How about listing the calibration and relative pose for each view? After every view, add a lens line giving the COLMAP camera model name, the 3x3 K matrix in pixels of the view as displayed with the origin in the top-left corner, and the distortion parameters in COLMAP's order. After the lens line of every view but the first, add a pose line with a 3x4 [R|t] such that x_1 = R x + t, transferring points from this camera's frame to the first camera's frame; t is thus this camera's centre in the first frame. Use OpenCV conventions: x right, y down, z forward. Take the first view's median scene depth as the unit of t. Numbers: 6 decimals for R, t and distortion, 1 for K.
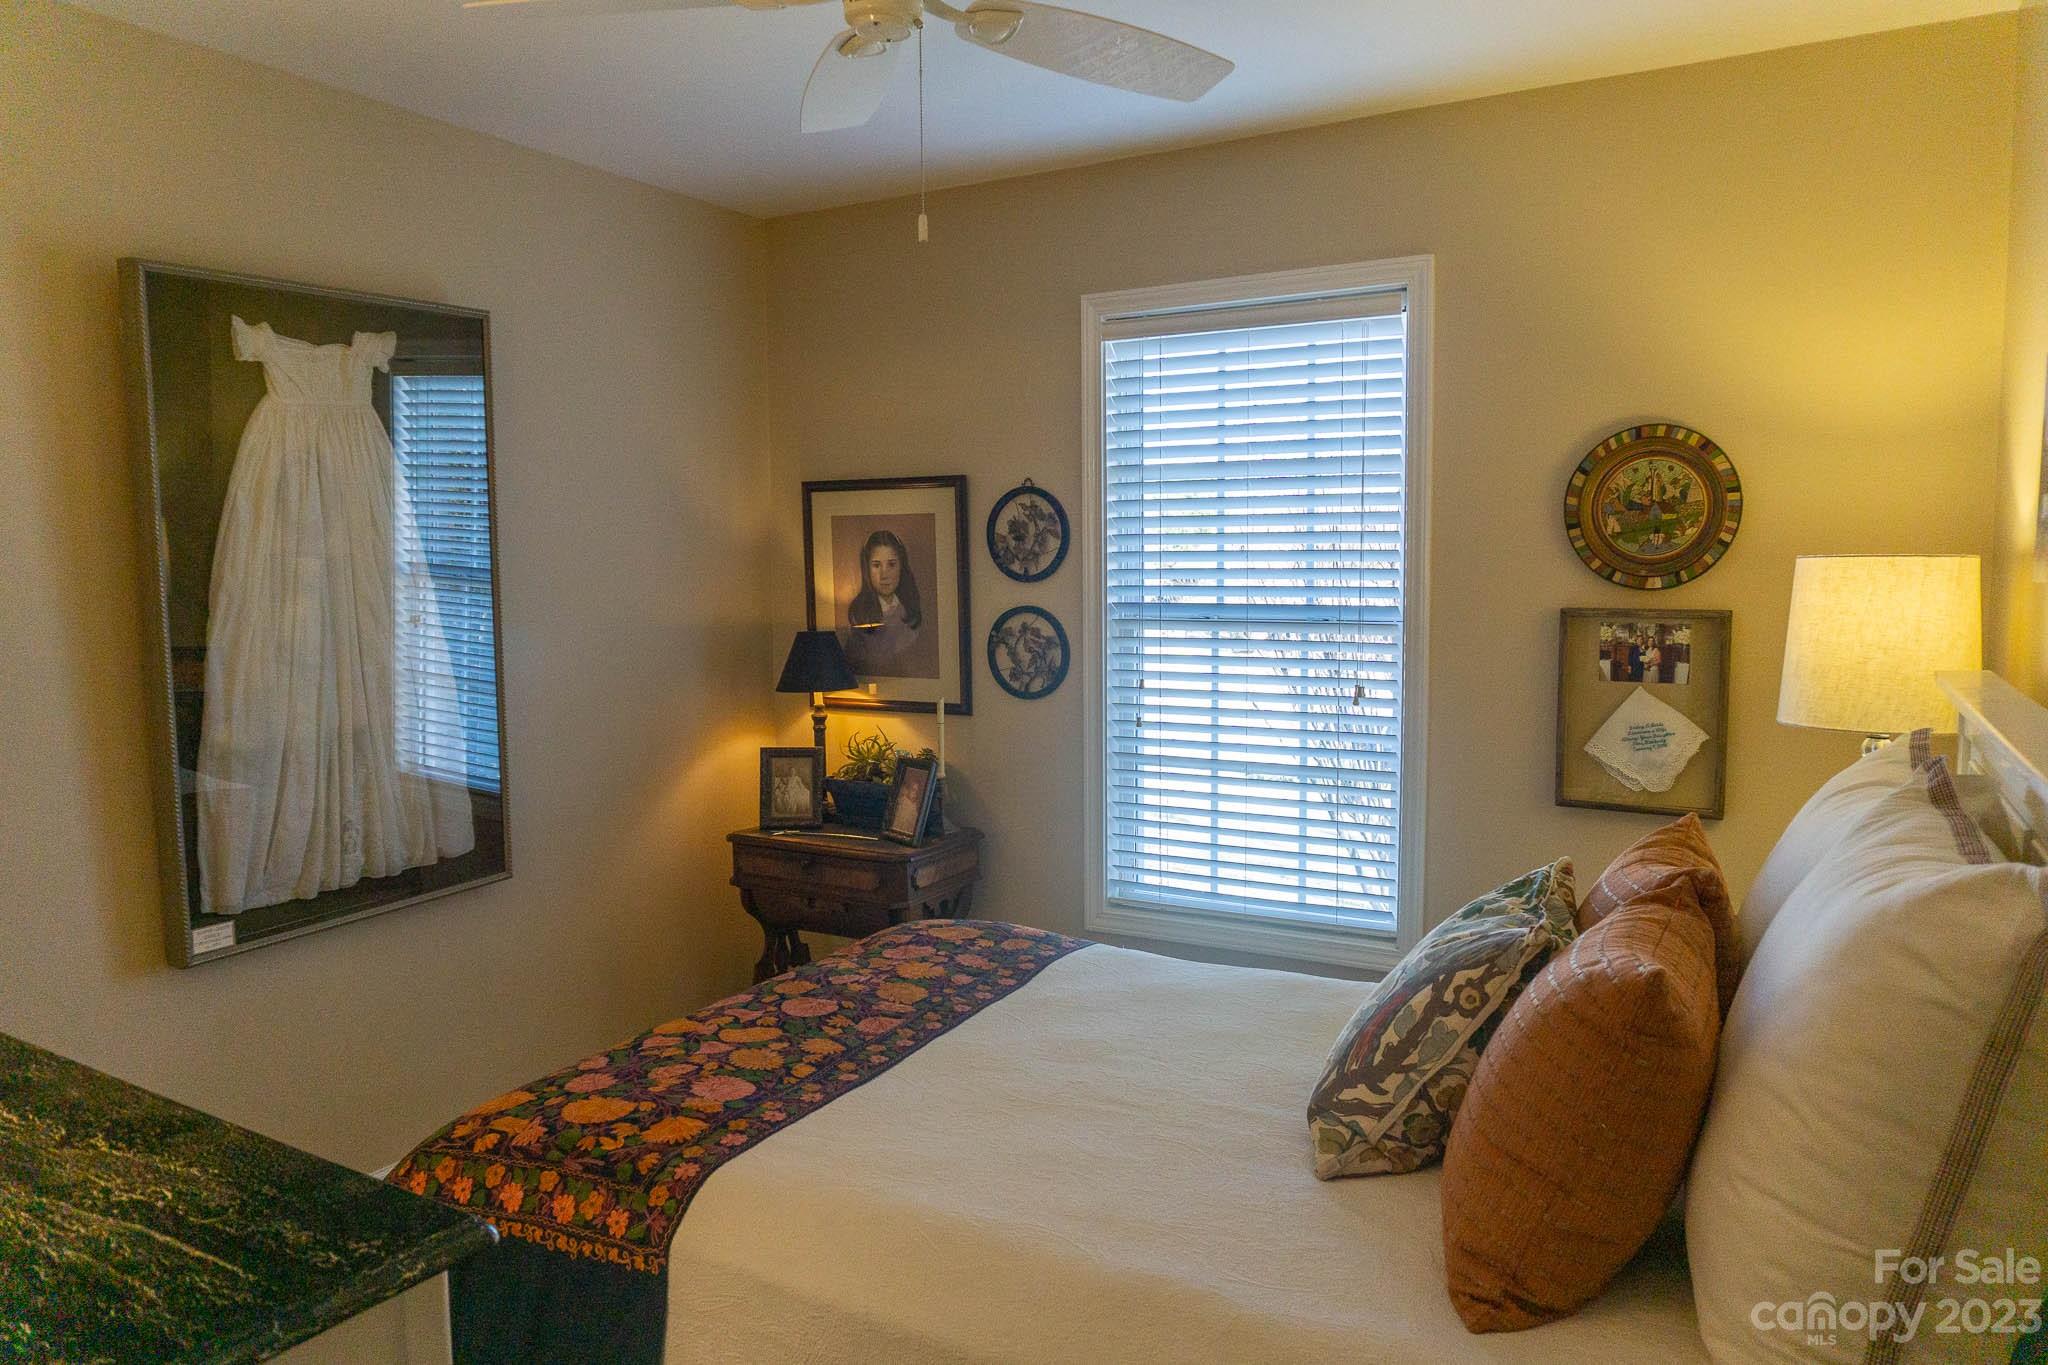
lens RADIAL K [[1362.4, 0, 1029.9], [0, 1362.4, 679.6], [0, 0, 1]] dist [-0.022732, -0.004134]
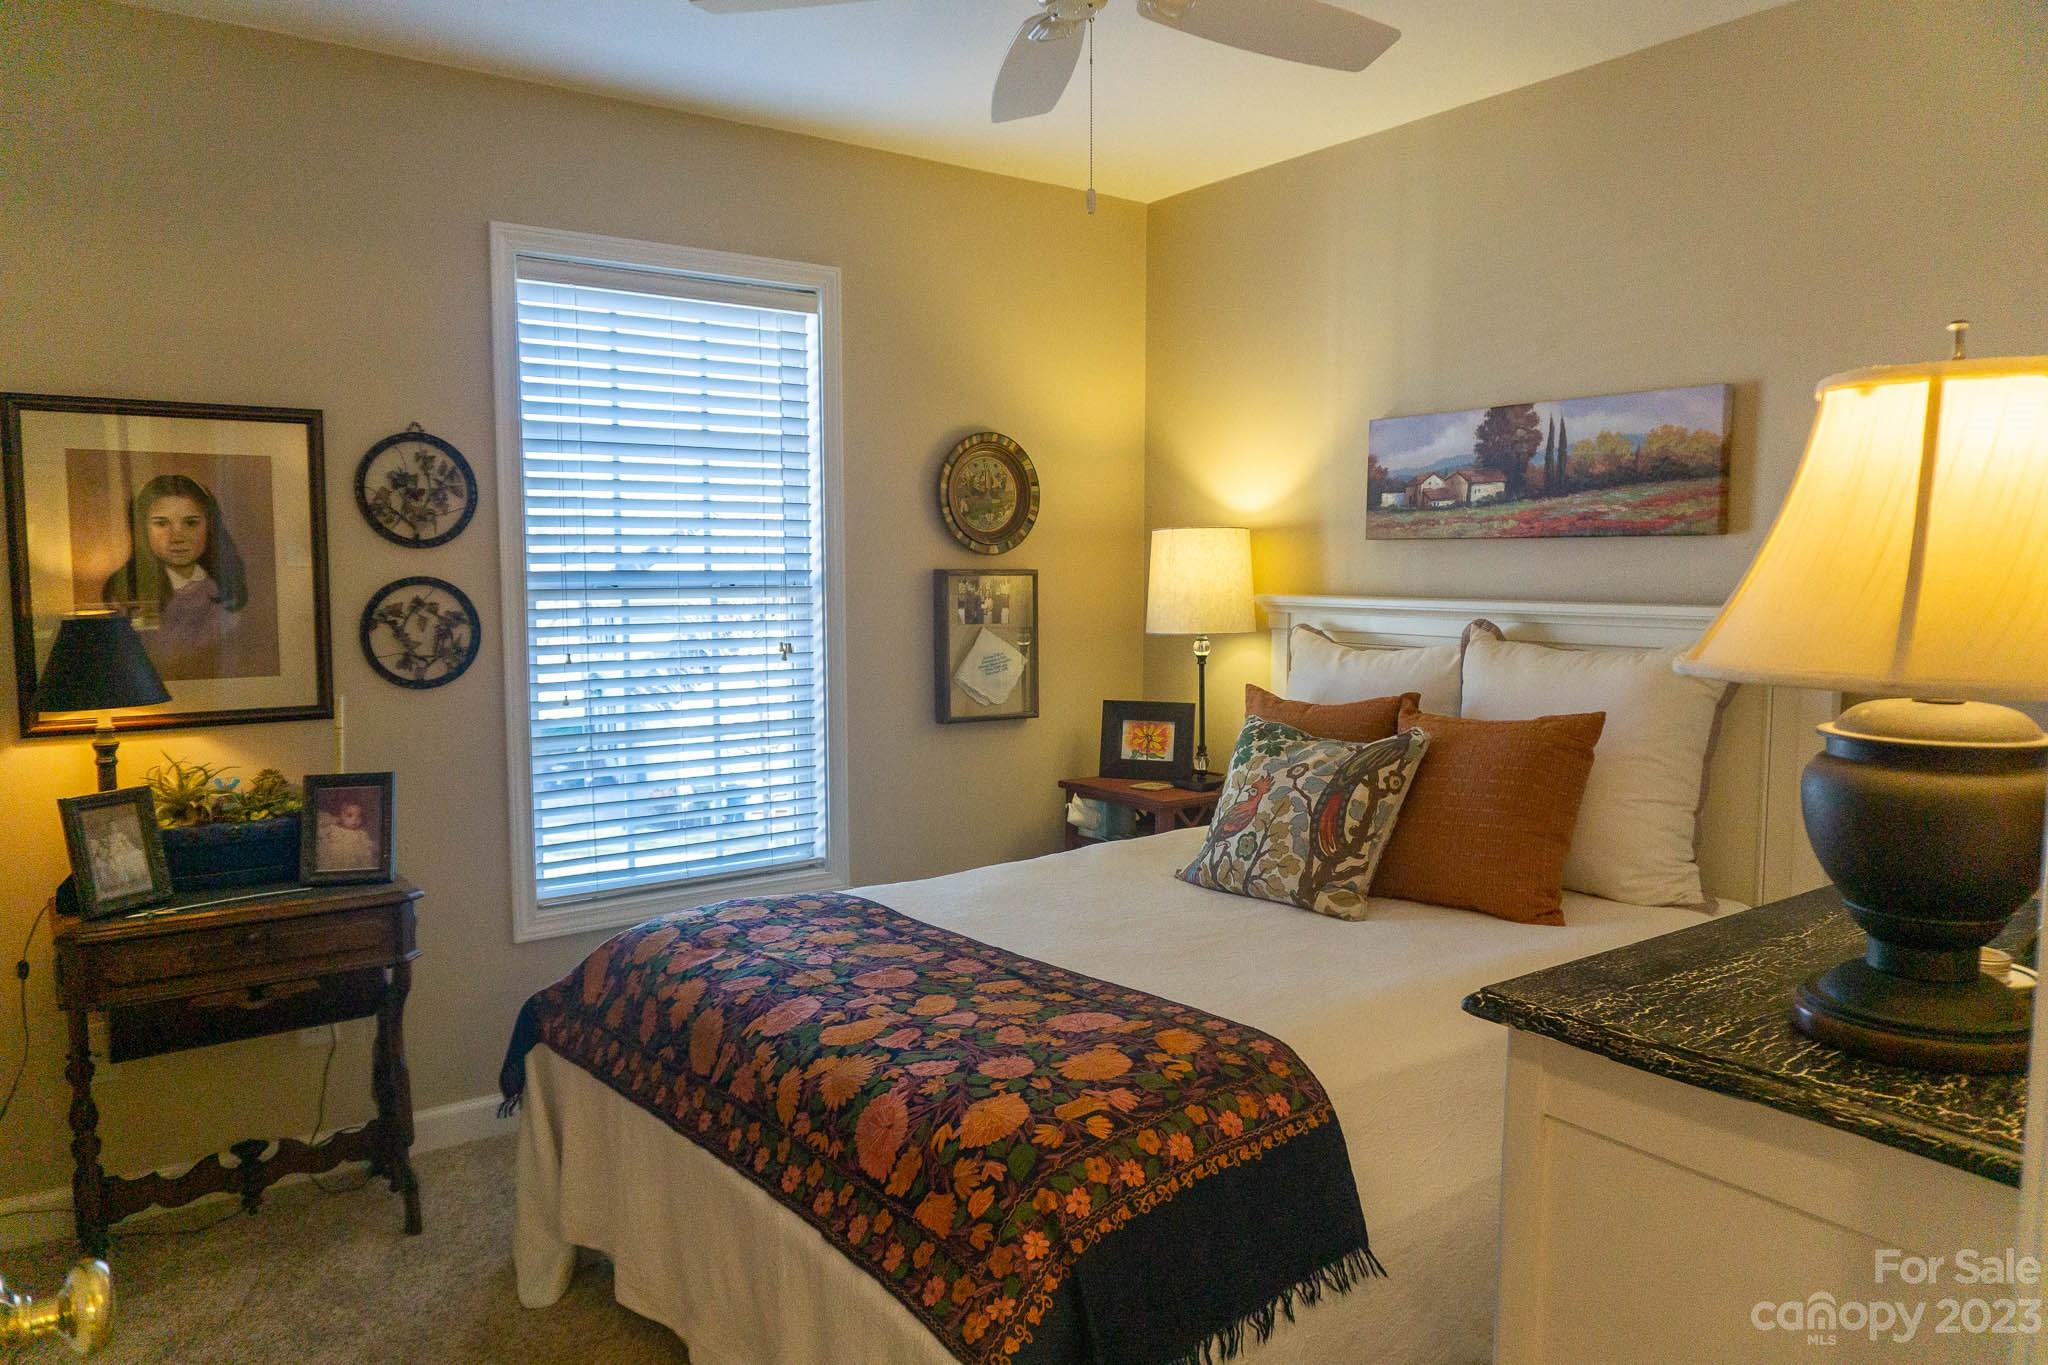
lens RADIAL K [[1362.4, 0, 1014.1], [0, 1362.4, 681.3], [0, 0, 1]] dist [-0.022732, -0.004134]
pose [[0.407088, -0.070847, 0.910637, -0.787941], [0.079040, 0.995980, 0.042153, 0.004290], [-0.909963, 0.054817, 0.411051, 0.429833]]
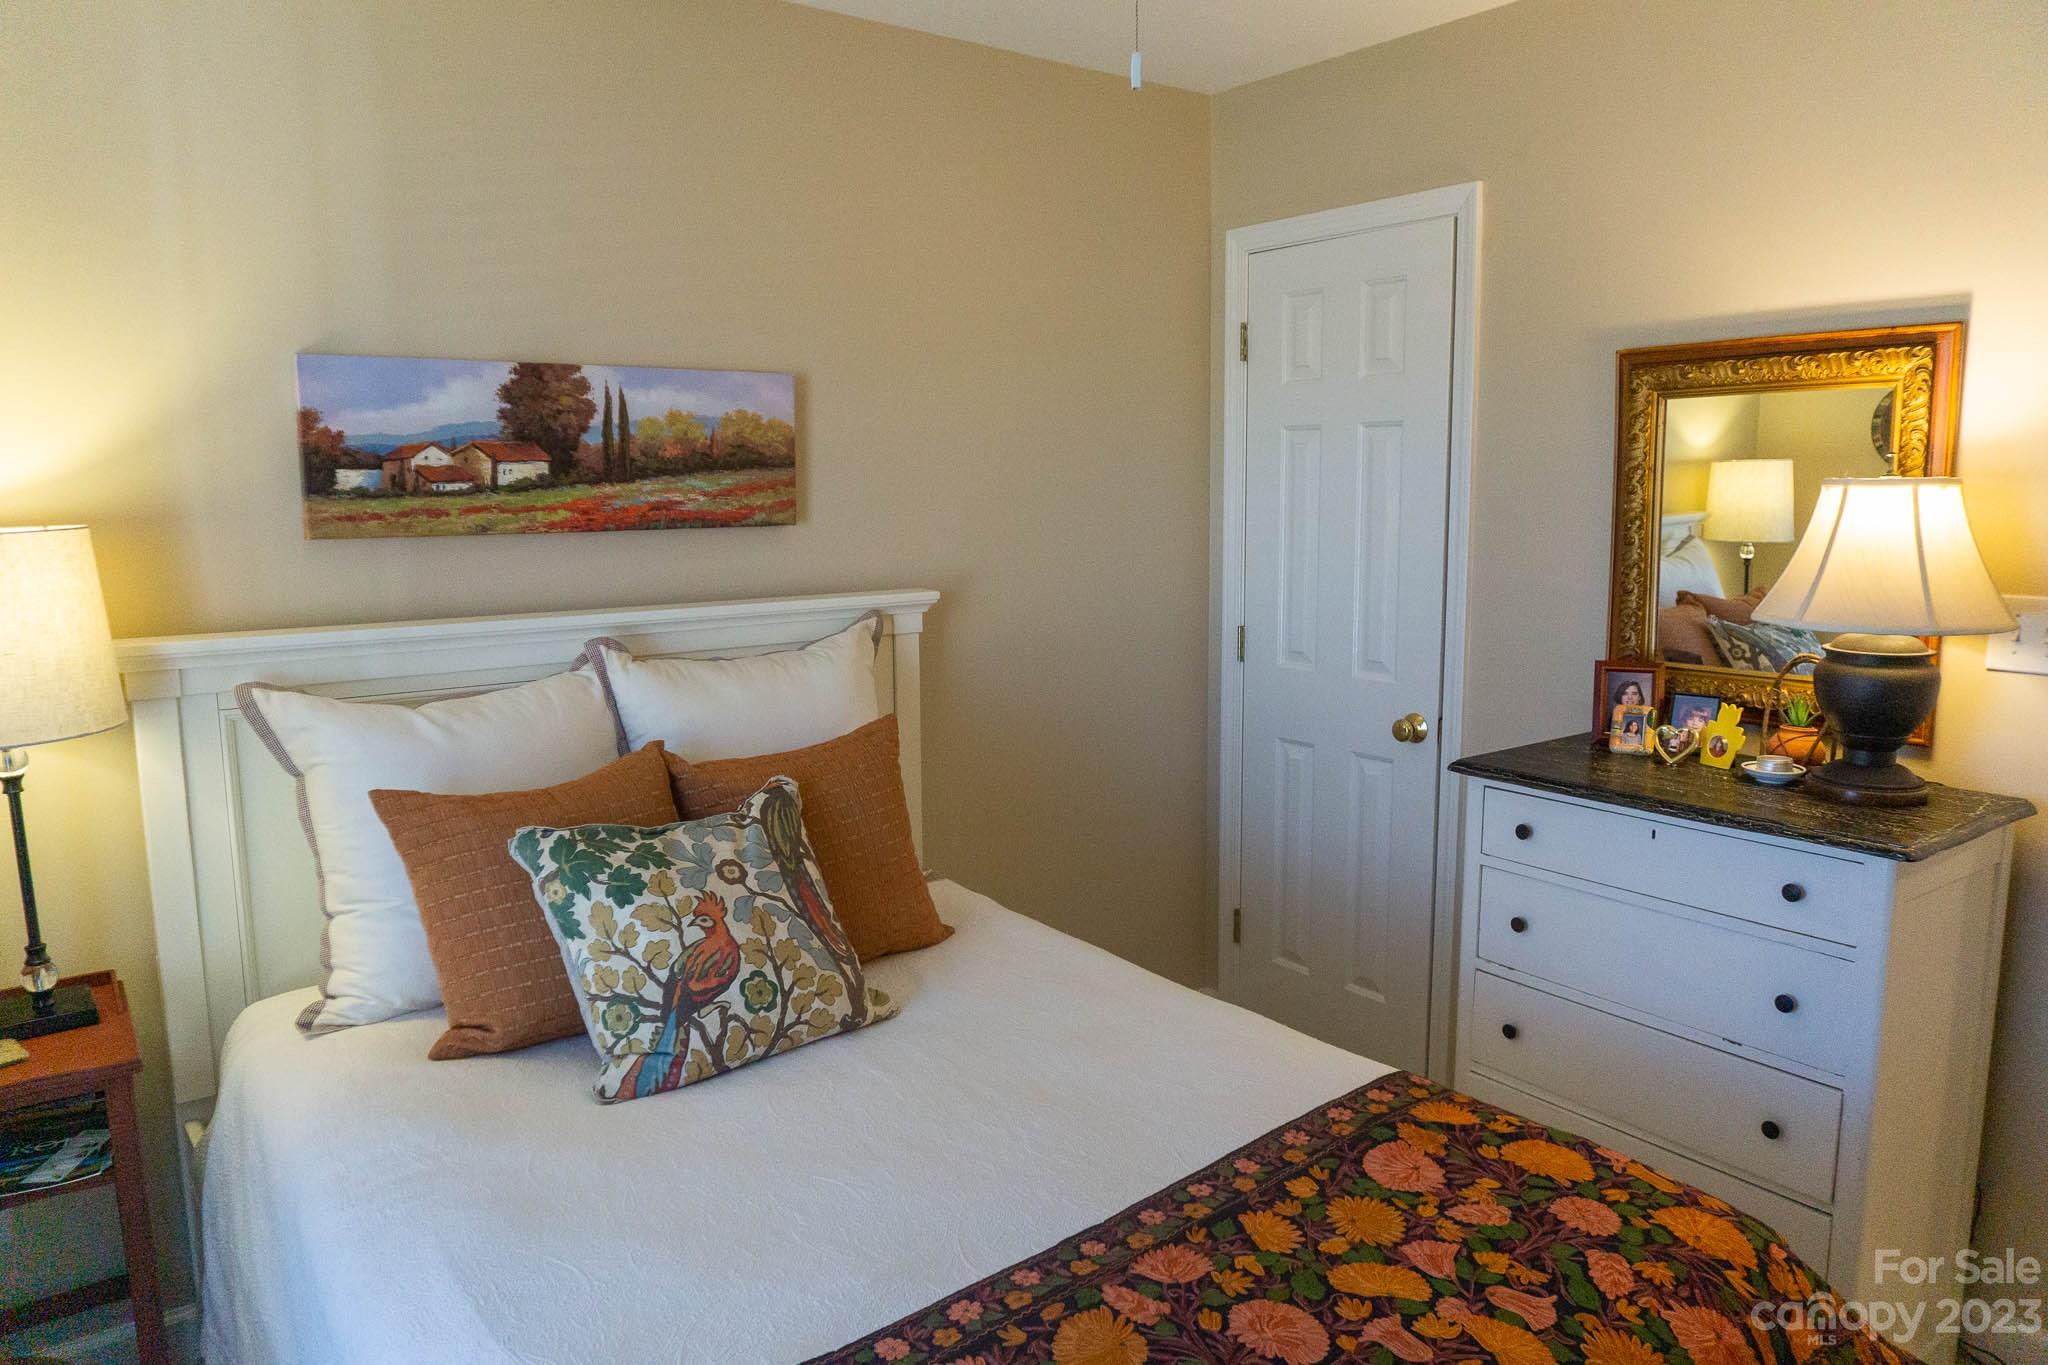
lens RADIAL K [[1362.4, 0, 1026.4], [0, 1362.4, 683.0], [0, 0, 1]] dist [-0.022732, -0.004134]
pose [[-0.919458, -0.041496, 0.390992, -0.224118], [0.051759, 0.972988, 0.224980, -0.122690], [-0.389766, 0.227097, -0.892474, 1.209779]]
